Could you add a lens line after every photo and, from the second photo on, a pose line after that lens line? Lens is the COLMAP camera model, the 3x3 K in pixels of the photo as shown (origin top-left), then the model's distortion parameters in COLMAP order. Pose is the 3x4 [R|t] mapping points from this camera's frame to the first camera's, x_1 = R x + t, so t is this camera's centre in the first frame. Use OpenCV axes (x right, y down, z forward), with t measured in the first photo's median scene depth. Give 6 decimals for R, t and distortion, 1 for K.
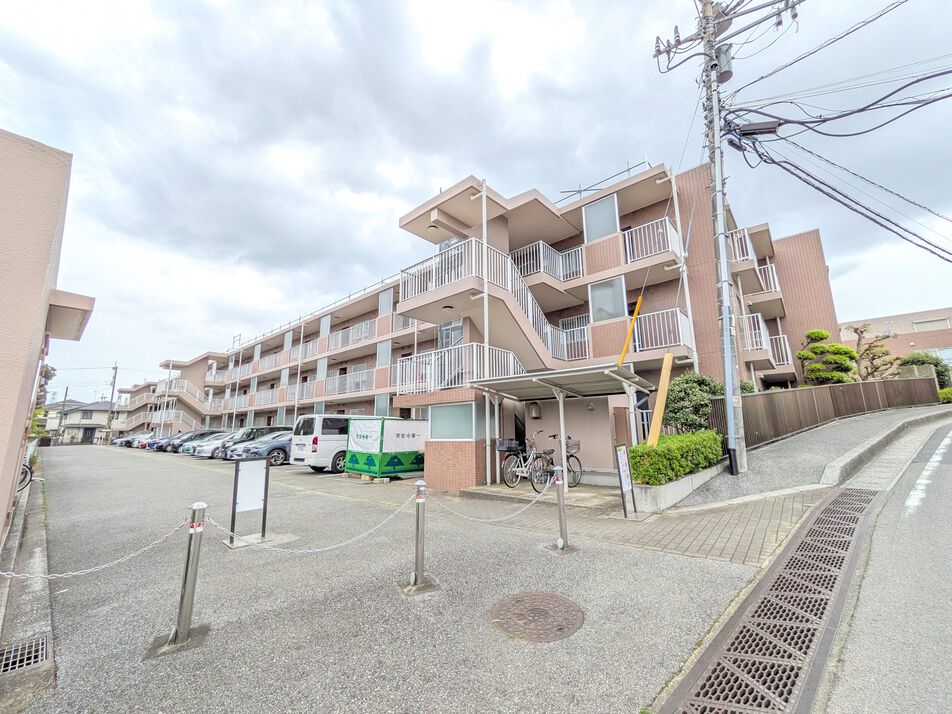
lens RADIAL K [[382.6, 0, 476.0], [0, 382.6, 357.0], [0, 0, 1]] dist [0.000800, 0.000138]
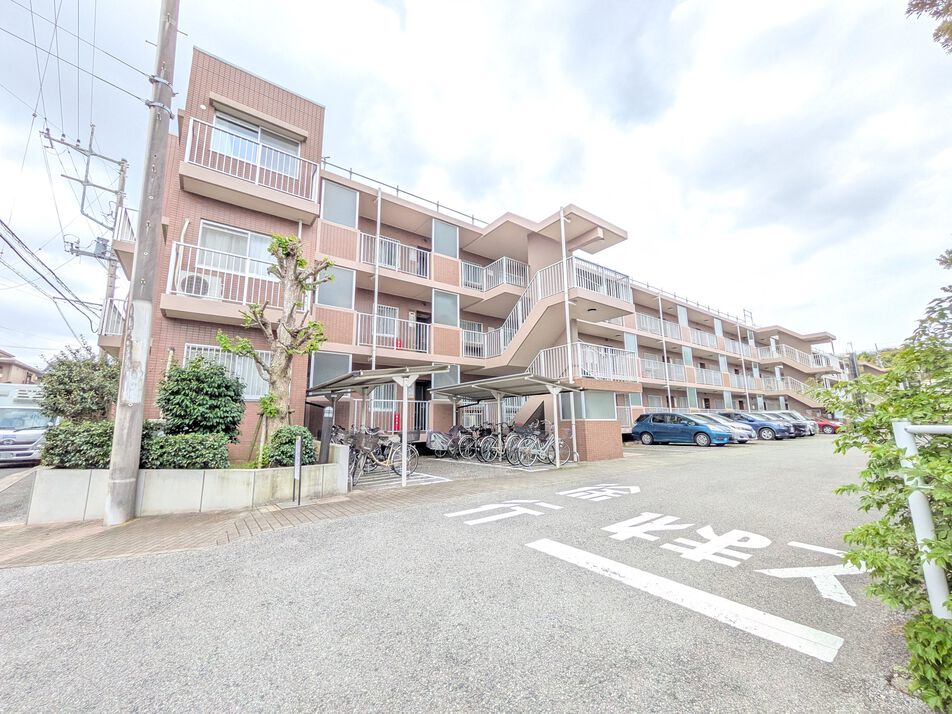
lens RADIAL K [[368.6, 0, 476.0], [0, 368.6, 357.0], [0, 0, 1]] dist [-0.019418, 0.000065]
pose [[0.212639, 0.171391, 0.961982, -0.789614], [-0.186659, 0.973492, -0.132182, 0.143836], [-0.959137, -0.151456, 0.238994, 0.687641]]
